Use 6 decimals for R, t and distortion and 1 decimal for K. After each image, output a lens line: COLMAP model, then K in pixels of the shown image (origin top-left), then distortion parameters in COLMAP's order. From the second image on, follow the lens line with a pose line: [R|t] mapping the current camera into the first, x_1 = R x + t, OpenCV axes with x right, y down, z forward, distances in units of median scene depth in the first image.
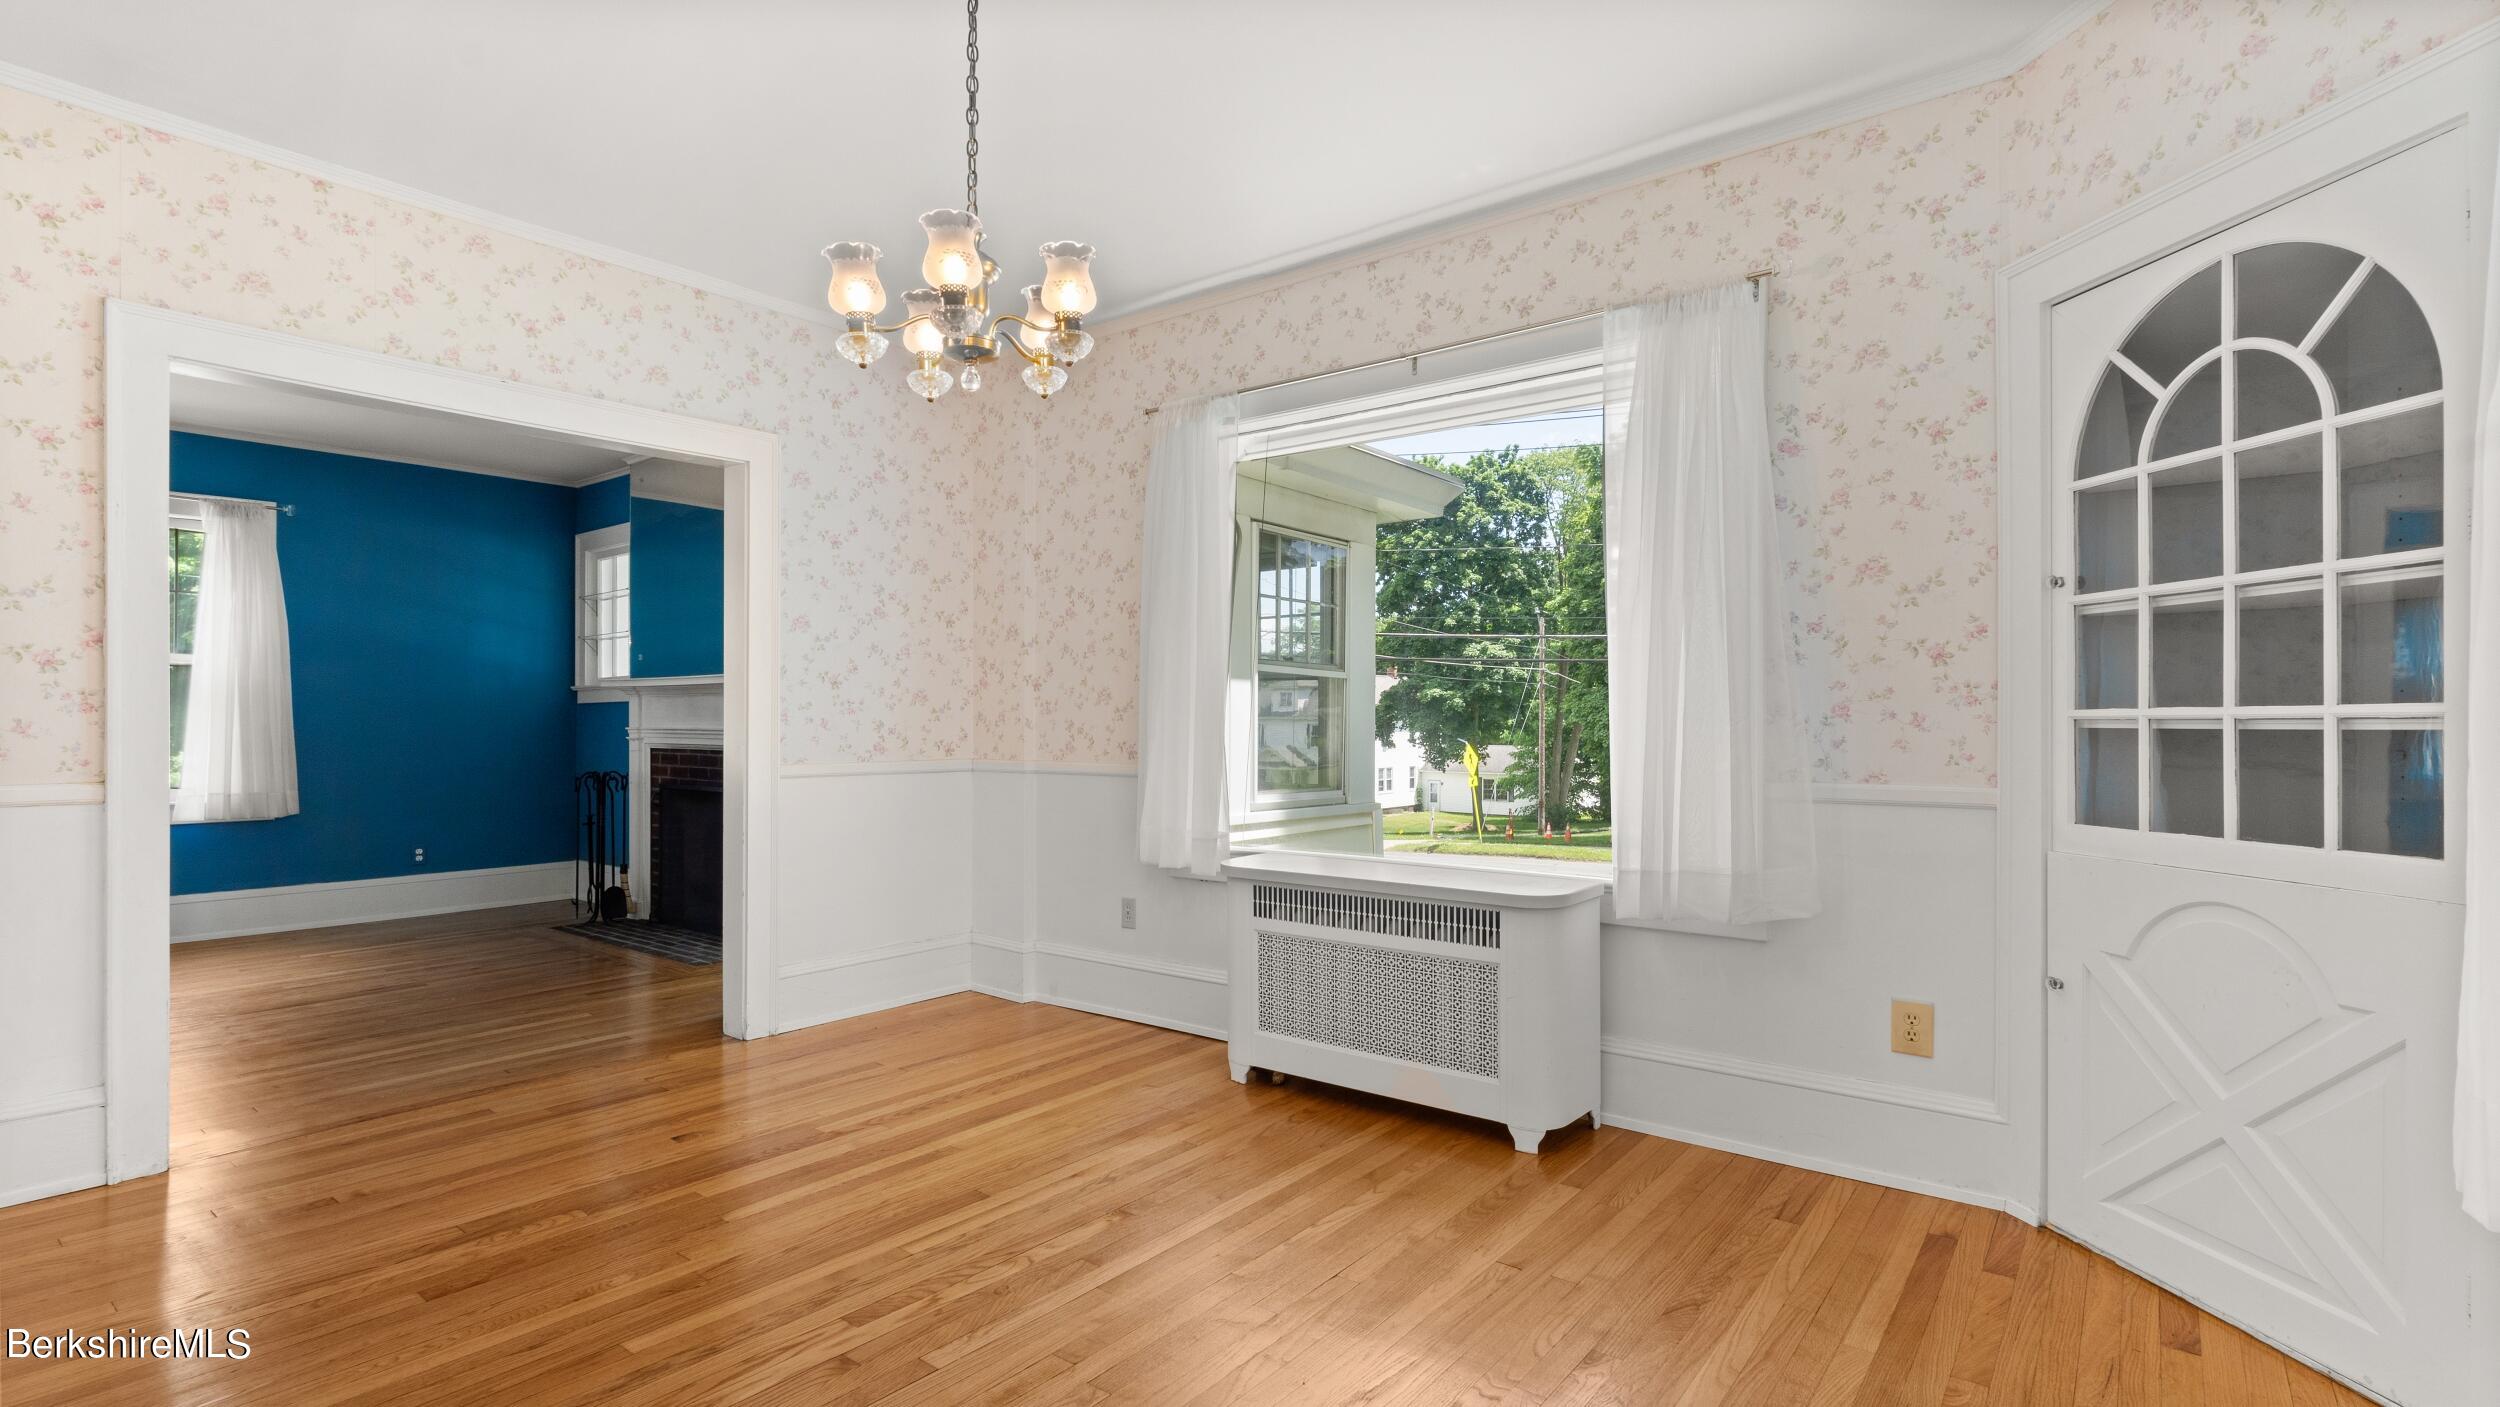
lens RADIAL K [[1202.1, 0, 1264.2], [0, 1202.1, 710.7], [0, 0, 1]] dist [-0.000494, -0.000463]
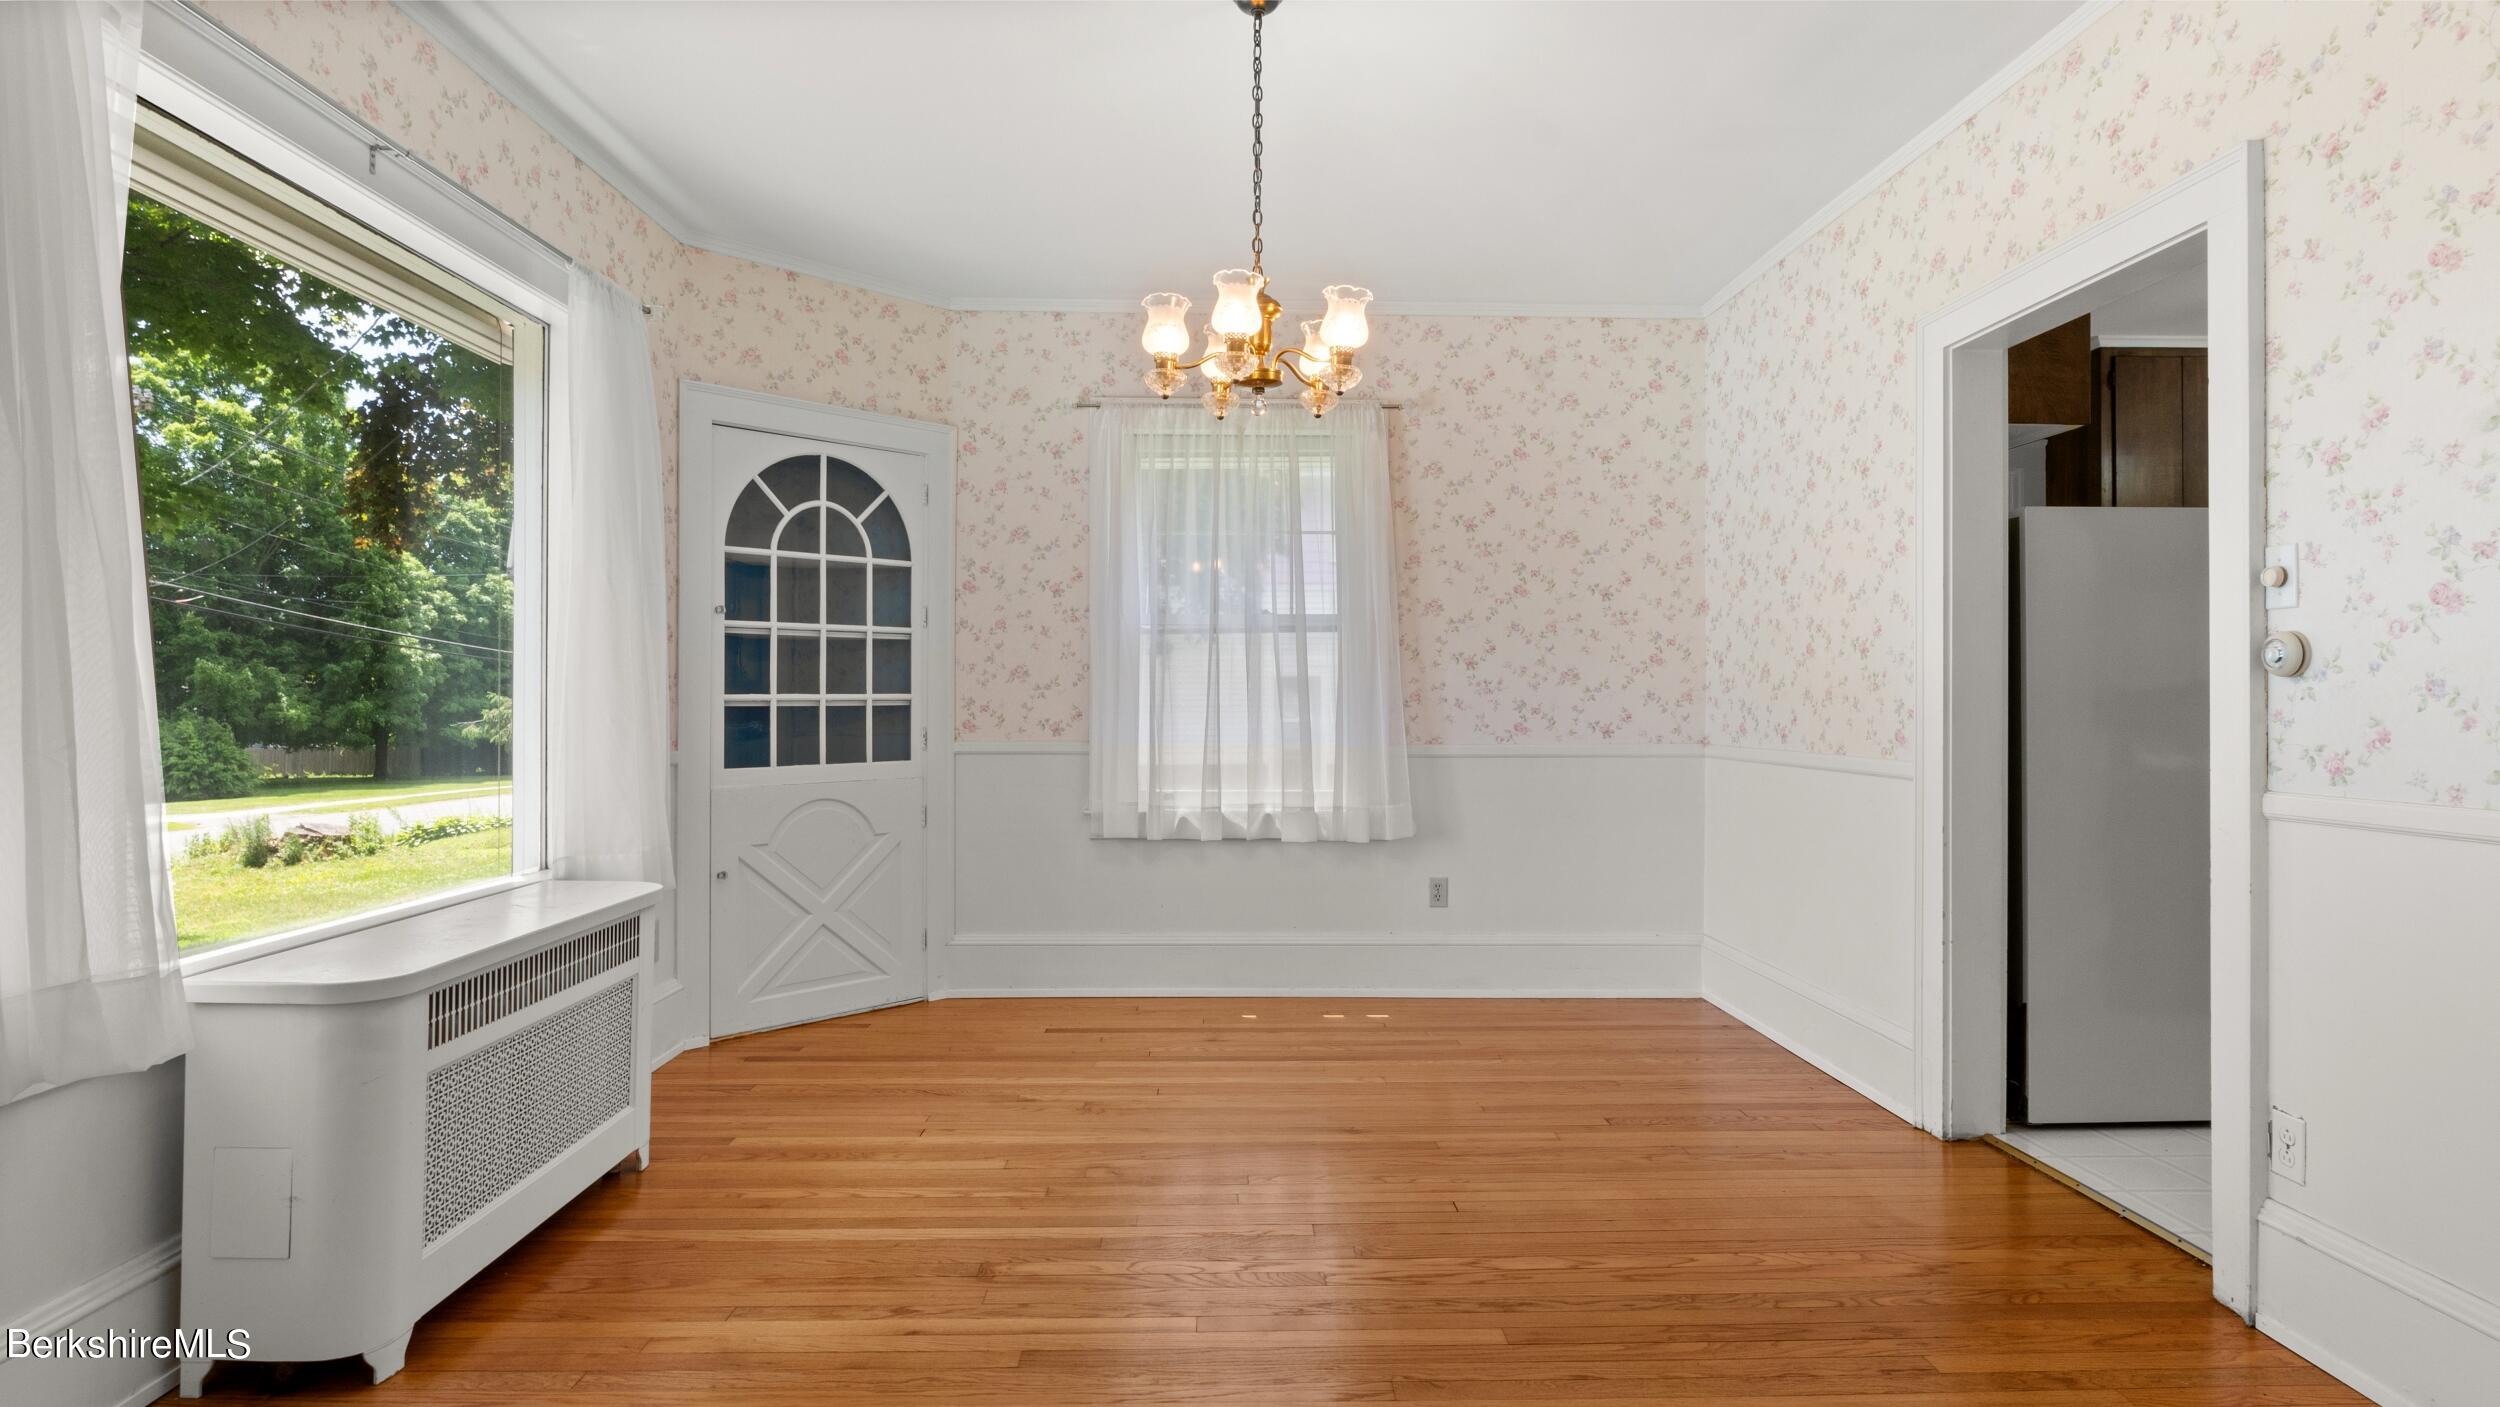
lens RADIAL K [[1231.4, 0, 1249.5], [0, 1231.4, 698.3], [0, 0, 1]] dist [-0.008028, 0.000430]
pose [[-0.633234, 0.003294, 0.773953, -0.916536], [-0.003321, 0.999970, -0.006974, 0.012101], [-0.773953, -0.006986, -0.633204, 1.400913]]
